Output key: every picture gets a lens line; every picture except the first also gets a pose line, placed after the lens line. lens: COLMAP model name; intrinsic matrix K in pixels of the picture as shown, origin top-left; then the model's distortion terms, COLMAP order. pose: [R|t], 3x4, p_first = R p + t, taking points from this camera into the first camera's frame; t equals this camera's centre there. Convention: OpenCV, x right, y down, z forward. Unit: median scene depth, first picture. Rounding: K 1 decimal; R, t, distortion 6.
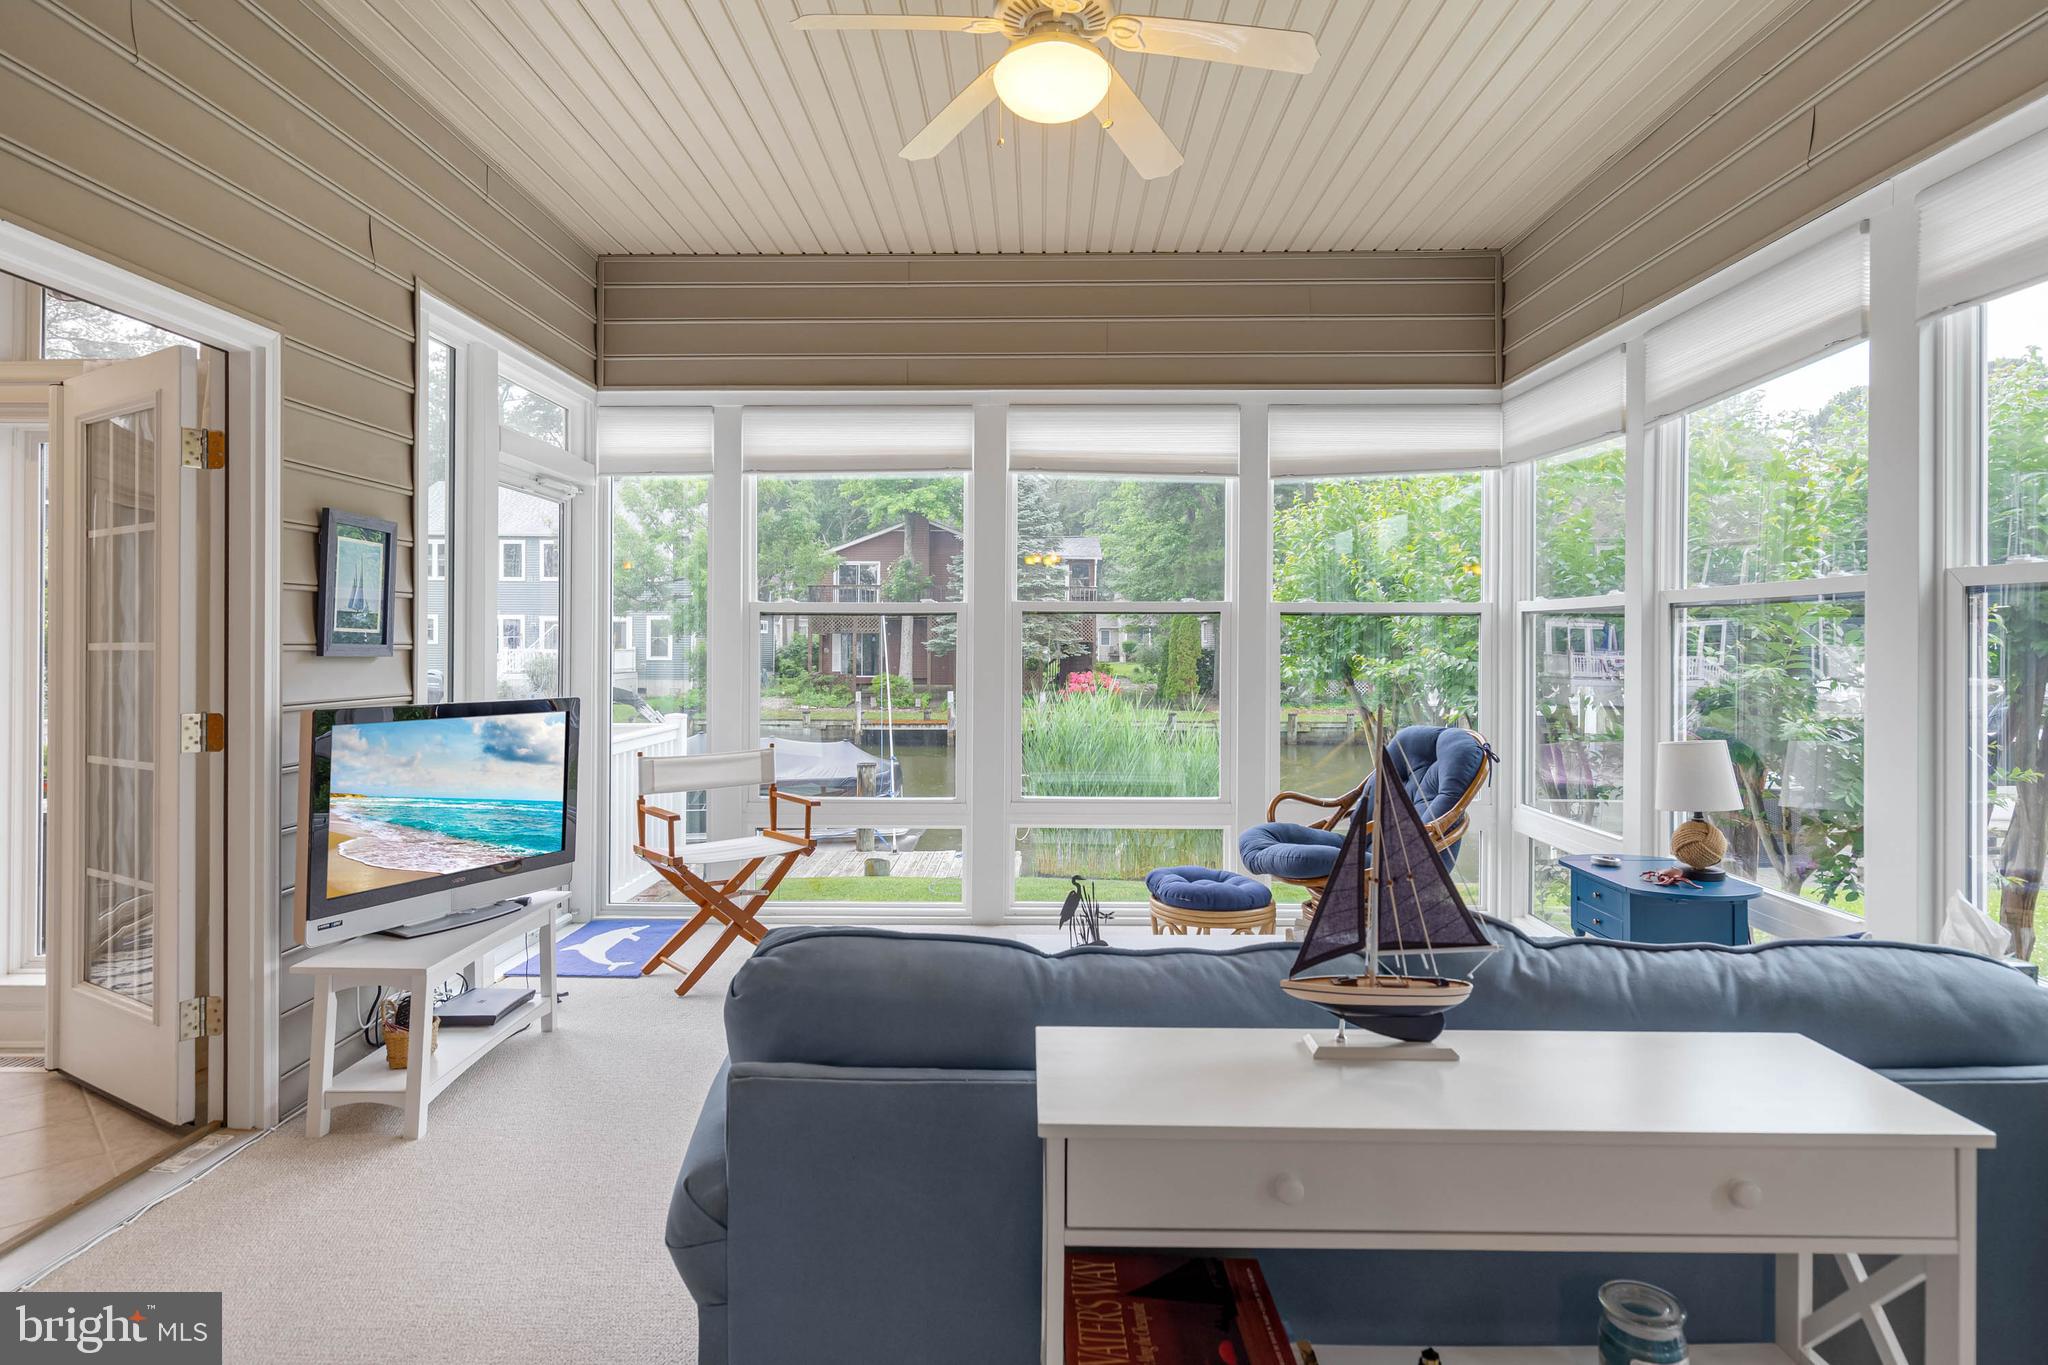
lens RADIAL K [[1125.1, 0, 1055.5], [0, 1125.1, 647.5], [0, 0, 1]] dist [0.002262, 0.003014]
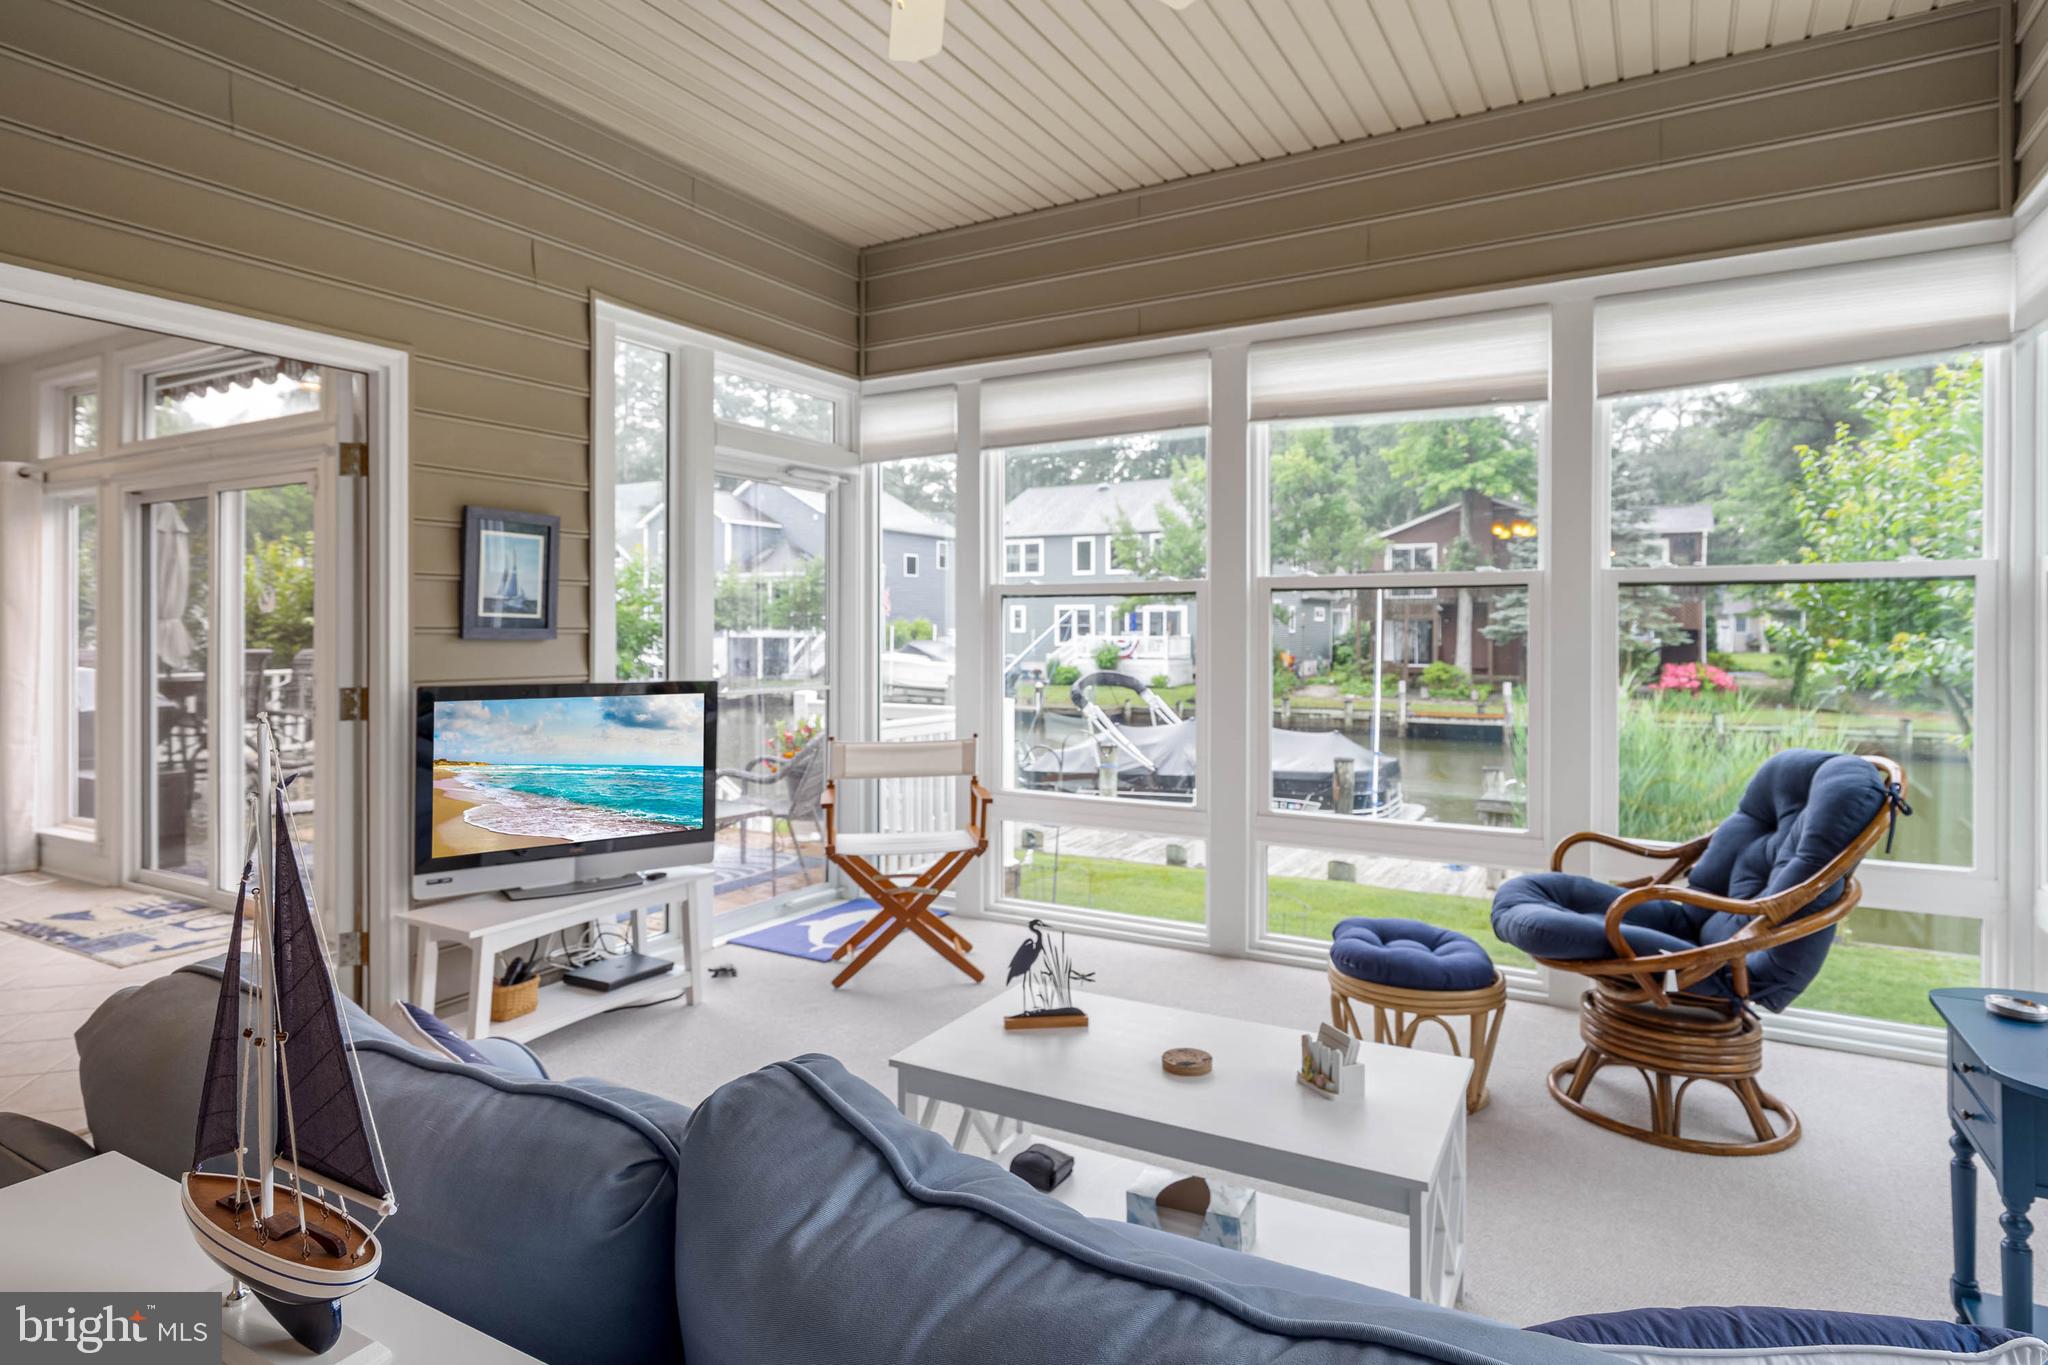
lens RADIAL K [[1125.1, 0, 1044.9], [0, 1125.1, 638.5], [0, 0, 1]] dist [0.002262, 0.003014]
pose [[0.868096, 0.001081, -0.496395, 0.252516], [0.000130, 0.999997, 0.002404, 0.003455], [0.496396, -0.002152, 0.868093, 0.199185]]
